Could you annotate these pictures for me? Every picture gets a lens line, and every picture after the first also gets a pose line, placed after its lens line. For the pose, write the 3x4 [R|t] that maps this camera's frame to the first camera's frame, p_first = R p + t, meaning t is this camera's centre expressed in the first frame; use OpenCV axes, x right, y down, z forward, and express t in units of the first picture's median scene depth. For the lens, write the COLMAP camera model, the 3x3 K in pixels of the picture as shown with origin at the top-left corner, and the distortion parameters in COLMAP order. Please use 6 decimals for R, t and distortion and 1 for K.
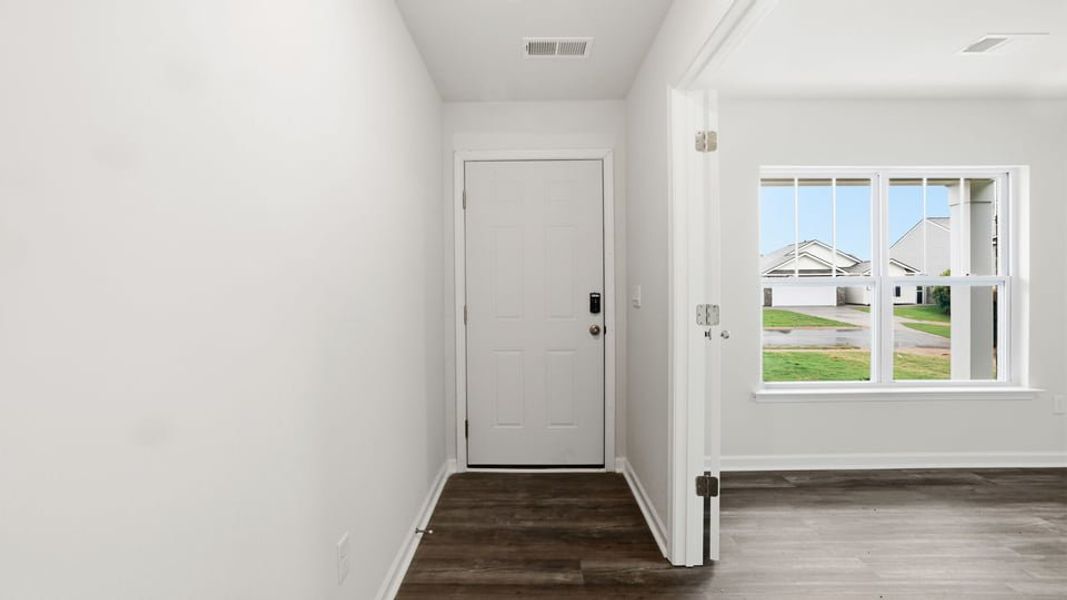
lens RADIAL K [[459.8, 0, 526.8], [0, 459.8, 291.2], [0, 0, 1]] dist [-0.040030, 0.013271]
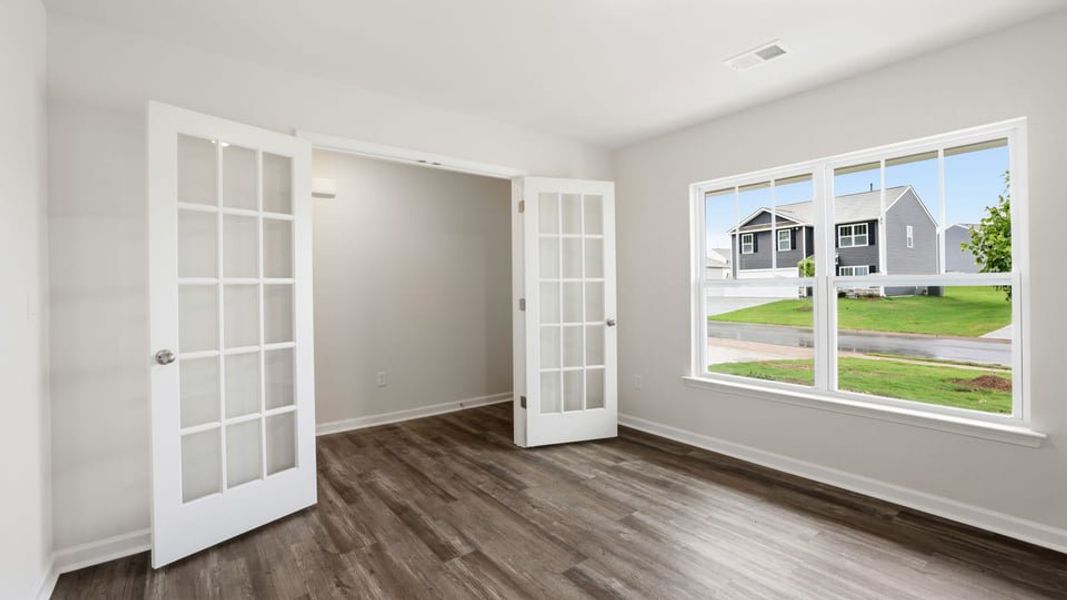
lens RADIAL K [[459.8, 0, 526.8], [0, 459.8, 291.2], [0, 0, 1]] dist [-0.040030, 0.013271]
pose [[0.622836, 0.004412, -0.782340, 1.156765], [-0.000844, 0.999987, 0.004968, -0.005987], [0.782352, -0.002434, 0.622832, -0.061537]]
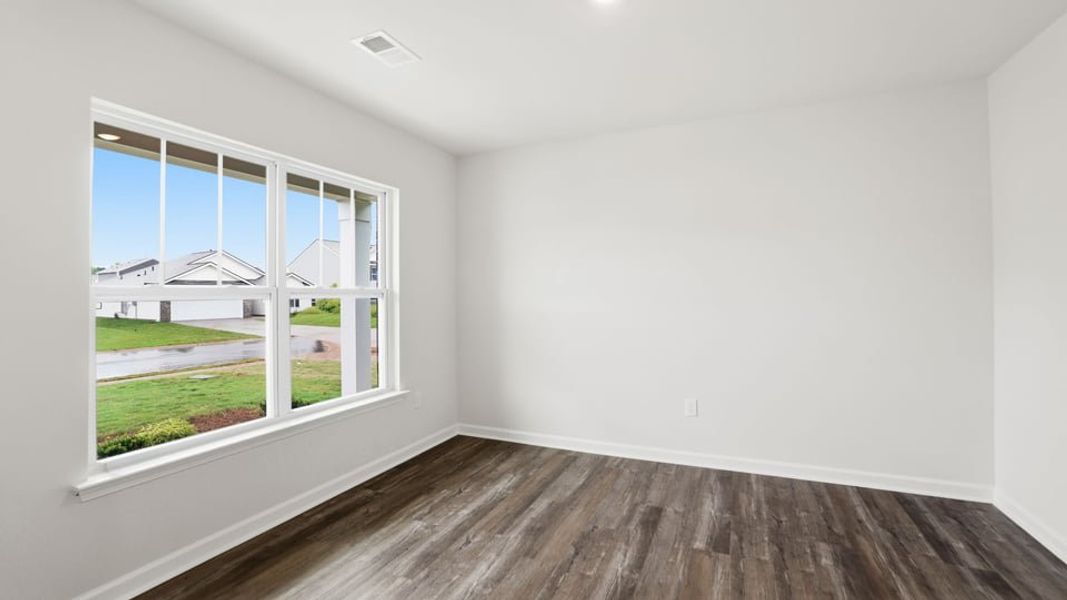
lens RADIAL K [[459.8, 0, 526.8], [0, 459.8, 291.2], [0, 0, 1]] dist [-0.040030, 0.013271]
pose [[0.402721, 0.011024, 0.915257, 0.210398], [0.013209, 0.999753, -0.017854, -0.004379], [-0.915228, 0.019279, 0.402476, 0.249388]]
